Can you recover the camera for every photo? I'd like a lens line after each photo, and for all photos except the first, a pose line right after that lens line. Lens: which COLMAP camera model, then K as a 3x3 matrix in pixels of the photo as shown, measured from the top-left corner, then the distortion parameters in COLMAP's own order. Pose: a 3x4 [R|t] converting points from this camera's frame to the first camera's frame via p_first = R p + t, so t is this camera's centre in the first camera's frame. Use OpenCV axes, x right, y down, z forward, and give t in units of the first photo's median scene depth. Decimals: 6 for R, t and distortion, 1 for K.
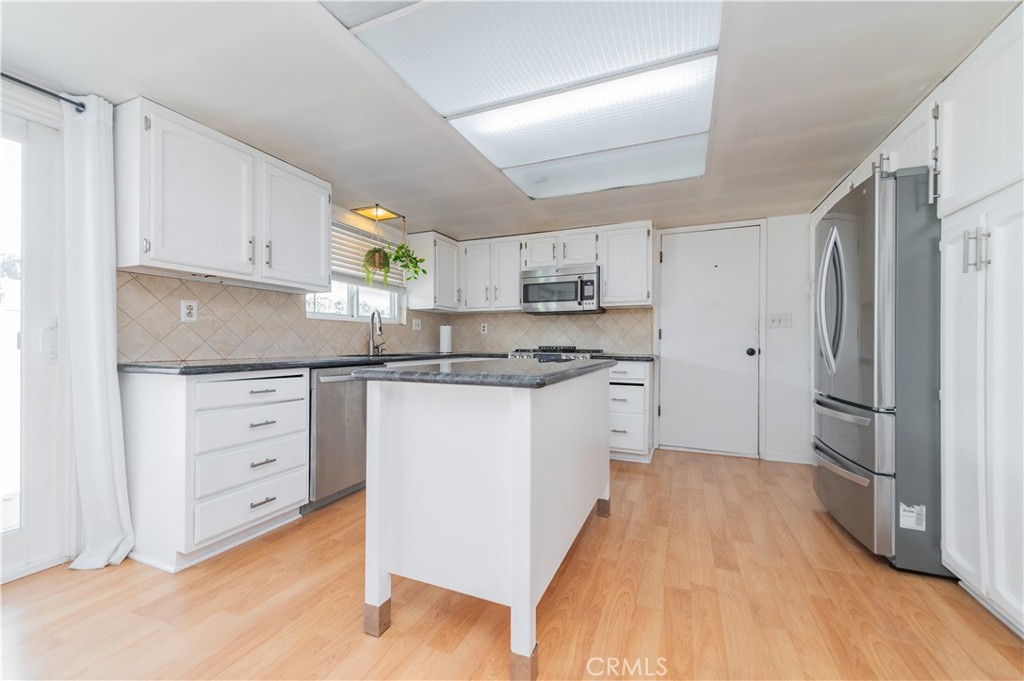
lens RADIAL K [[398.0, 0, 531.4], [0, 398.0, 342.9], [0, 0, 1]] dist [0.008535, -0.000198]
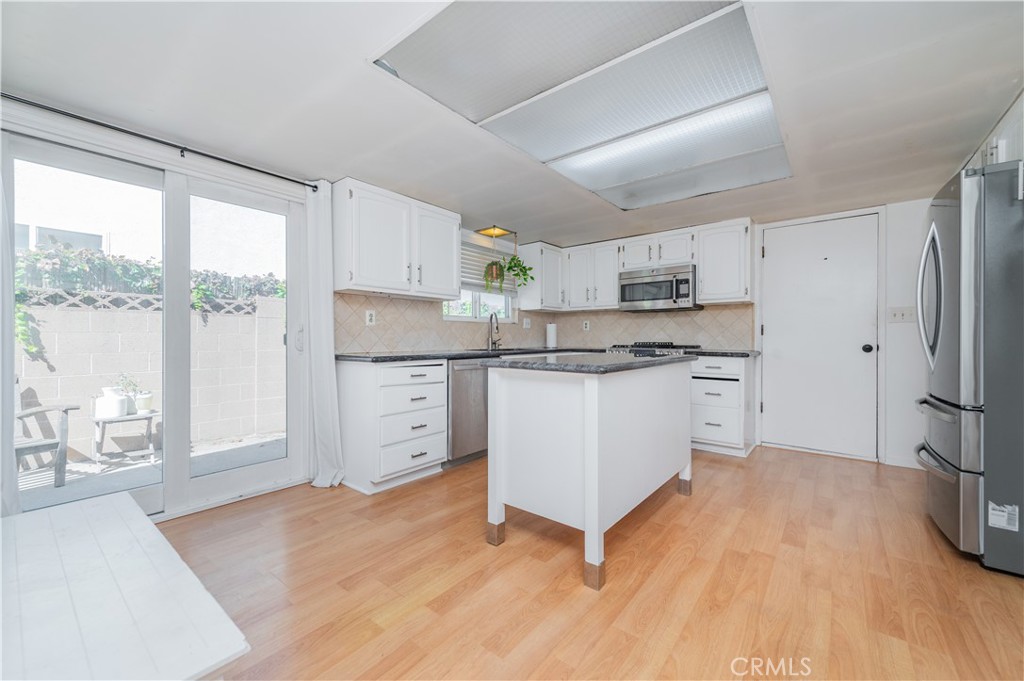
lens RADIAL K [[398.0, 0, 531.4], [0, 398.0, 342.9], [0, 0, 1]] dist [0.008535, -0.000198]
pose [[0.961761, 0.000603, -0.273890, 0.073008], [0.003069, 0.999911, 0.012978, -0.007316], [0.273873, -0.013322, 0.961674, -0.189027]]
